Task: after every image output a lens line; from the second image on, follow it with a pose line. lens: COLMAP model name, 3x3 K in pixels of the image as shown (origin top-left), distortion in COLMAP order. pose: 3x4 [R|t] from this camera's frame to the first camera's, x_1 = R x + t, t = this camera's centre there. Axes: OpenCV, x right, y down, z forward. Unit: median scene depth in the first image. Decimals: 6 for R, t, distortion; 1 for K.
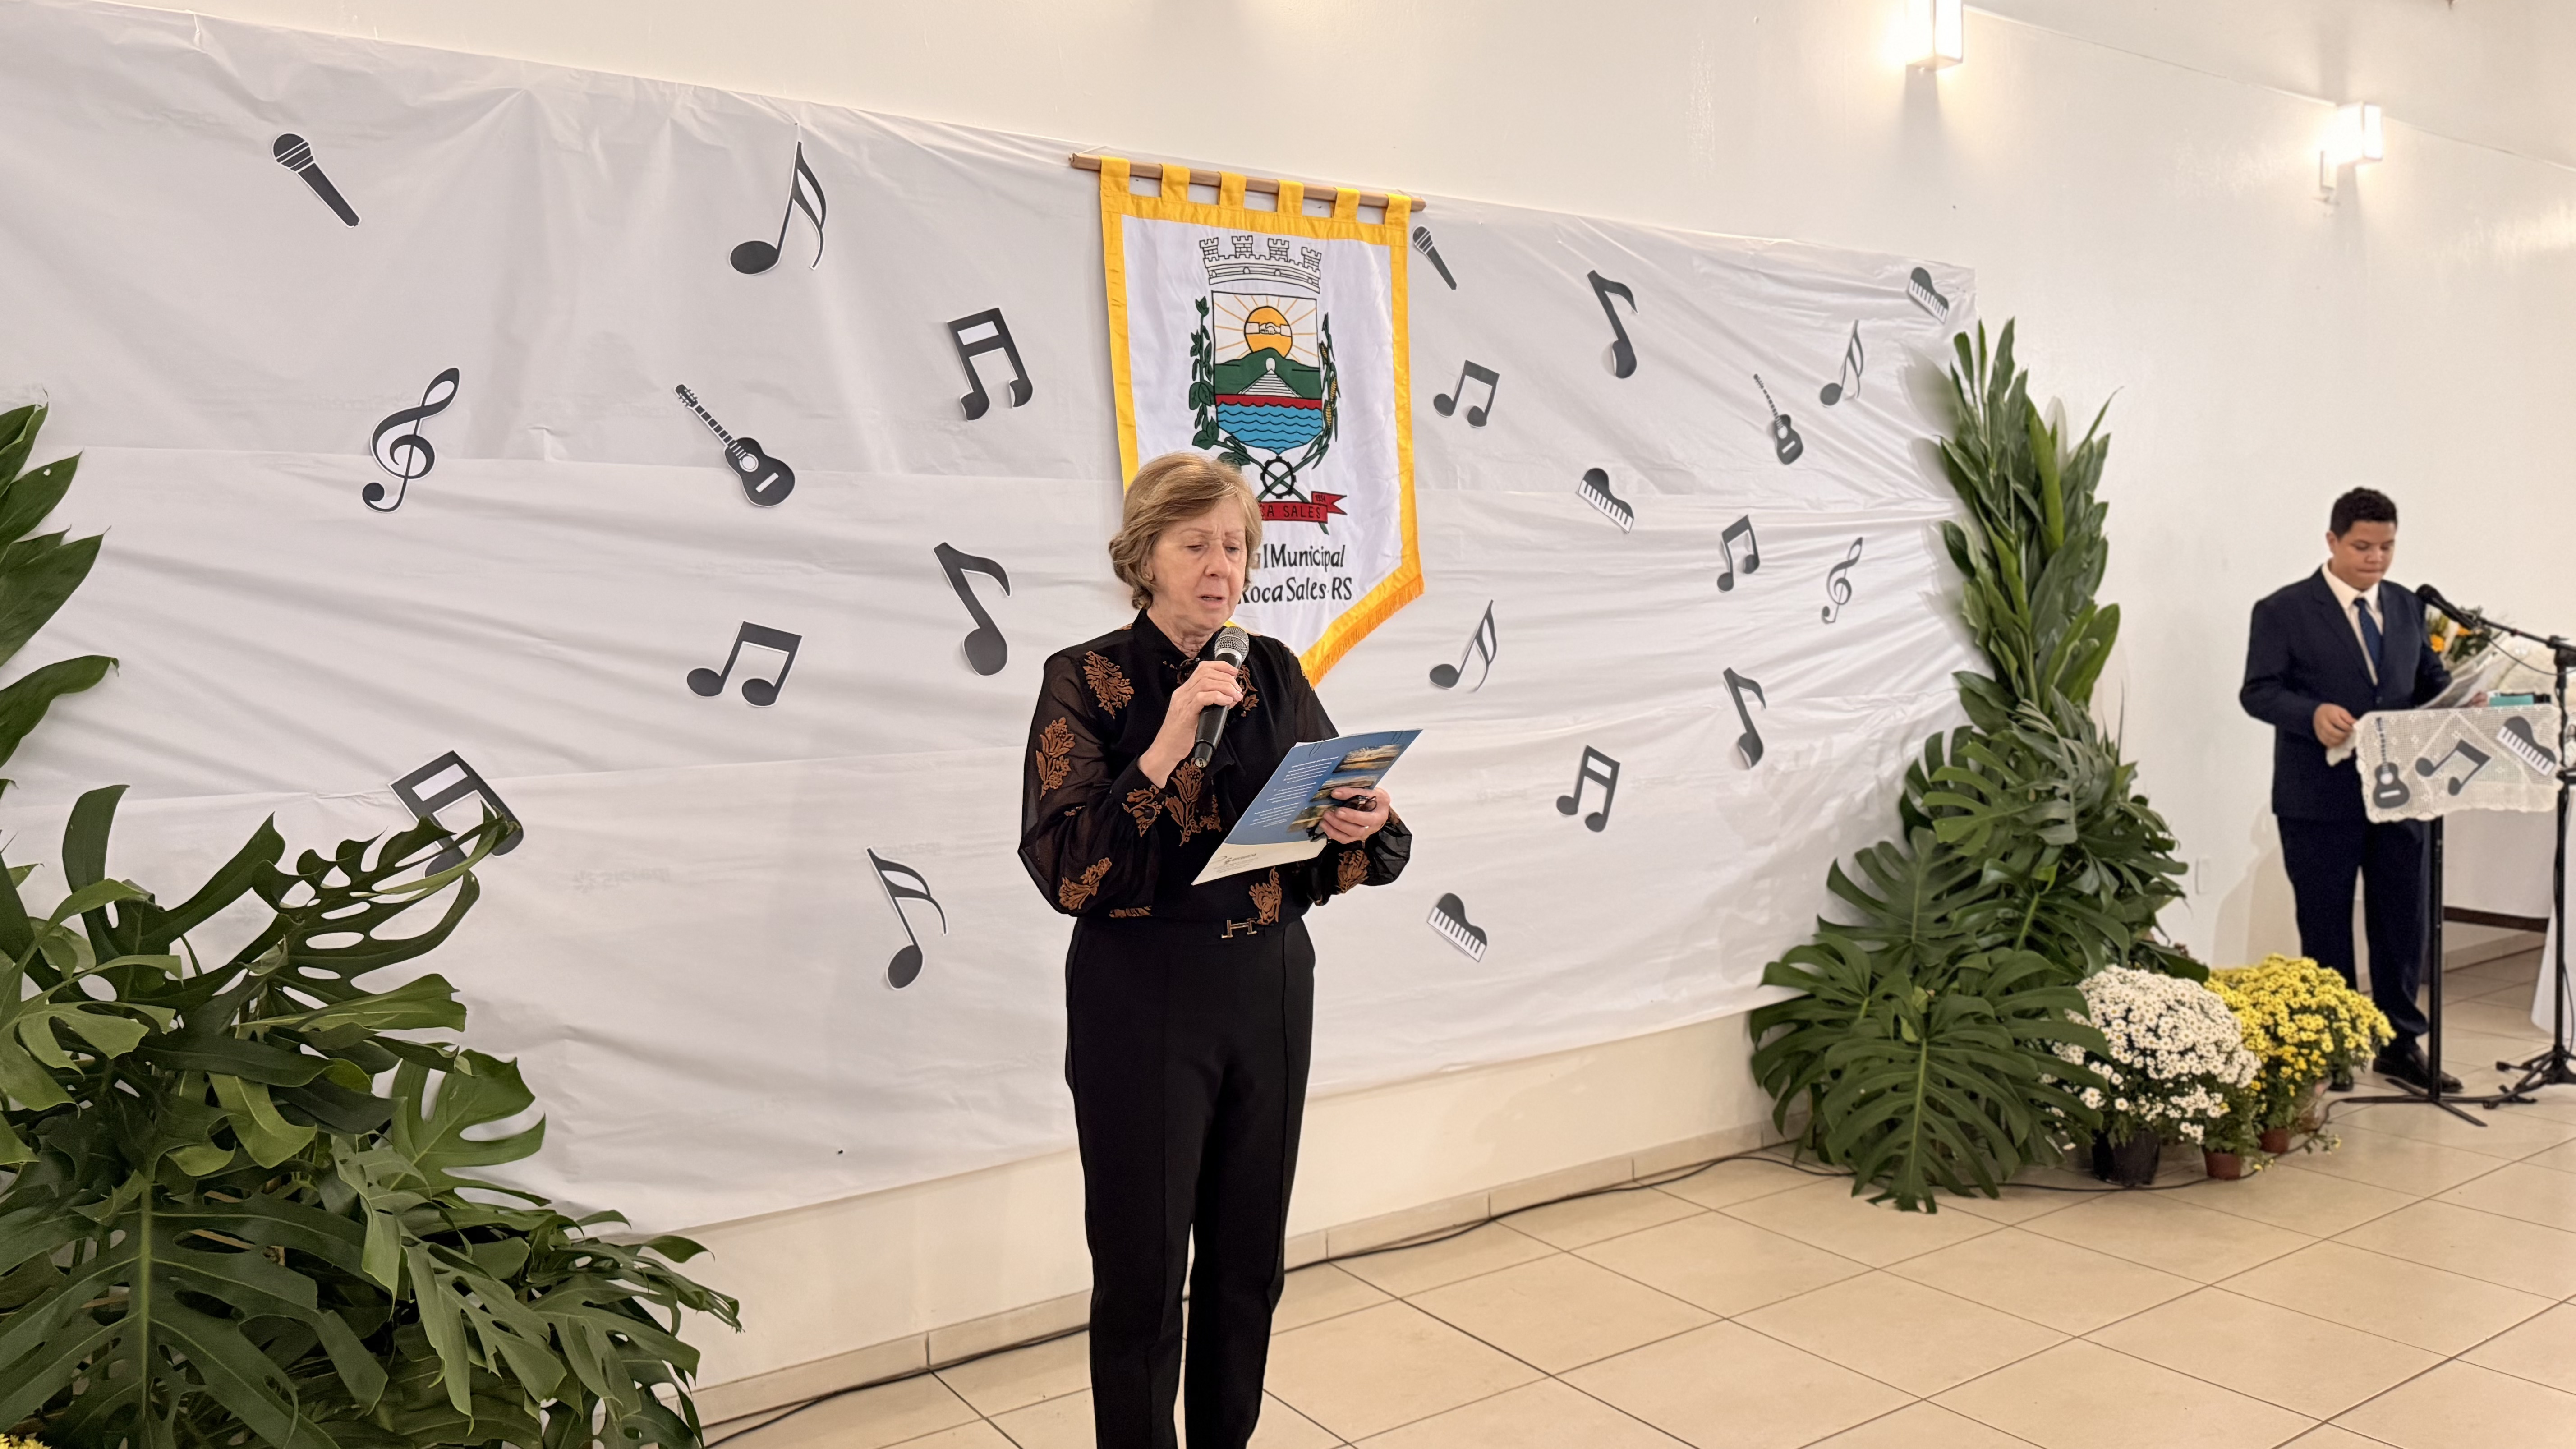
lens RADIAL K [[1844.2, 0, 1297.8], [0, 1844.2, 728.1], [0, 0, 1]] dist [0.122703, -0.192906]
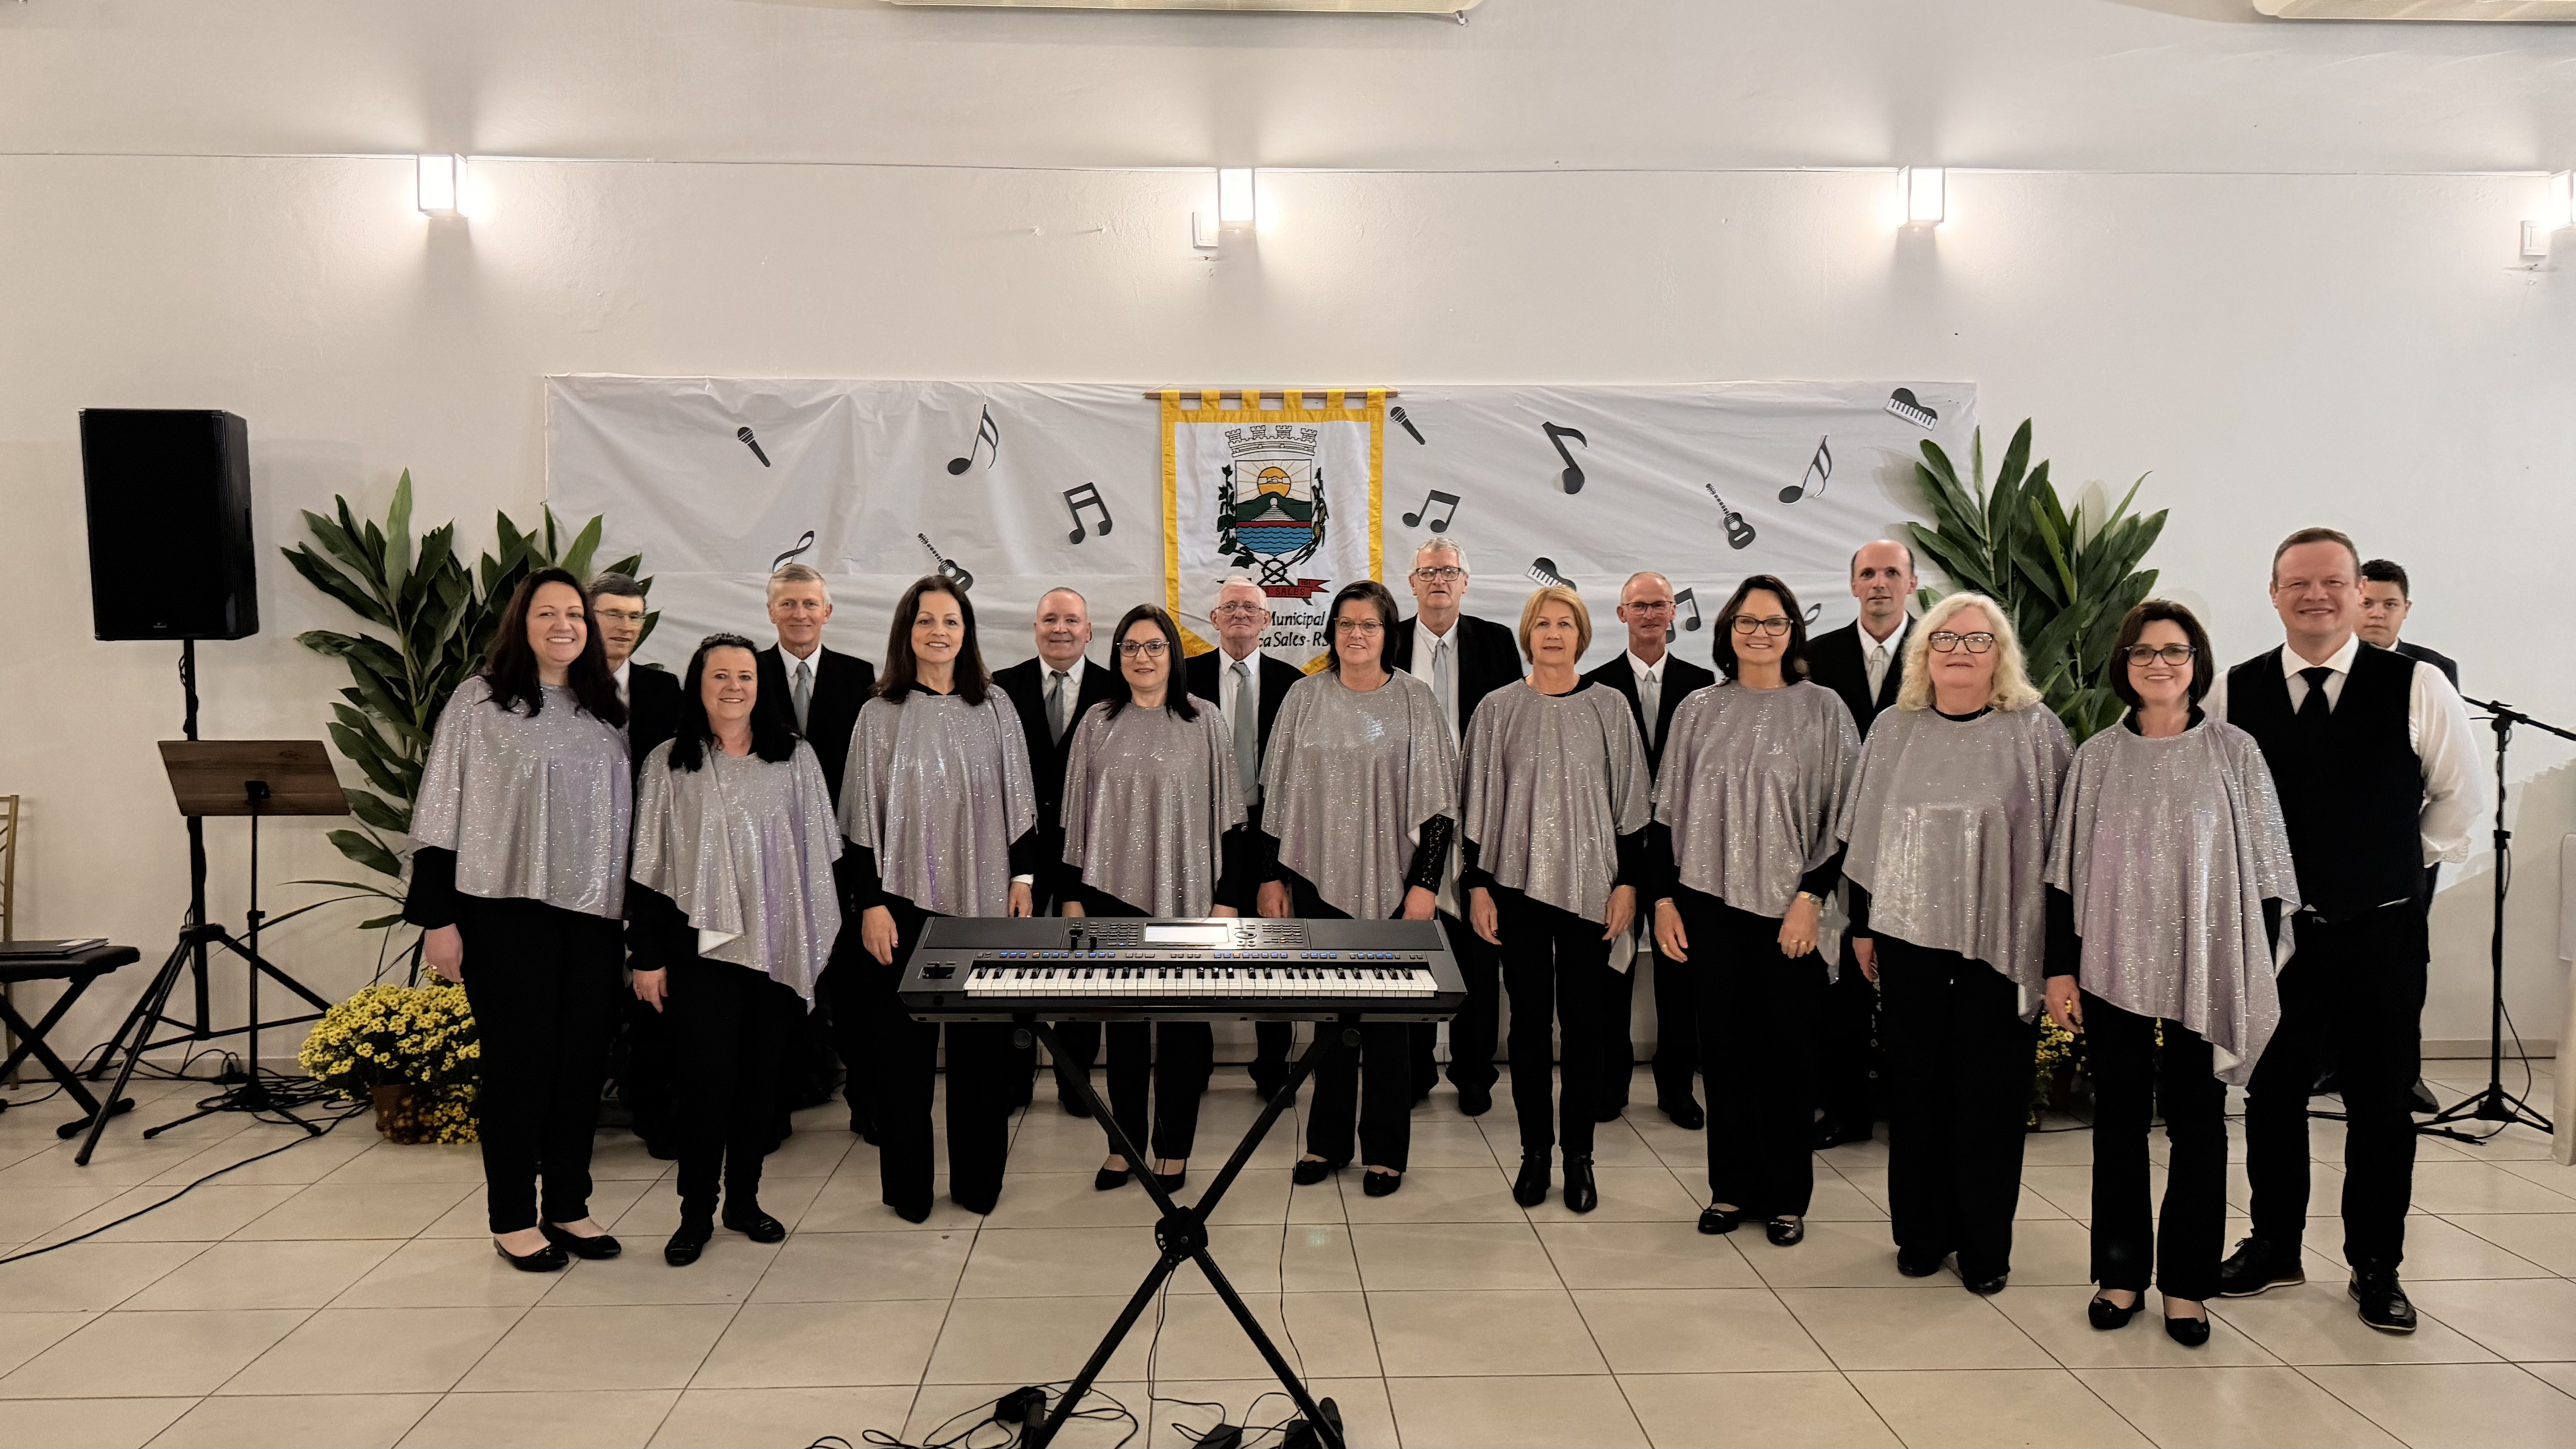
lens RADIAL K [[1790.0, 0, 1288.0], [0, 1790.0, 724.5], [0, 0, 1]] dist [0.116449, -0.184401]
pose [[0.842342, 0.043916, -0.537152, 0.851610], [-0.048242, 0.998818, 0.006009, -0.010110], [0.536781, 0.020852, 0.843464, -0.323161]]
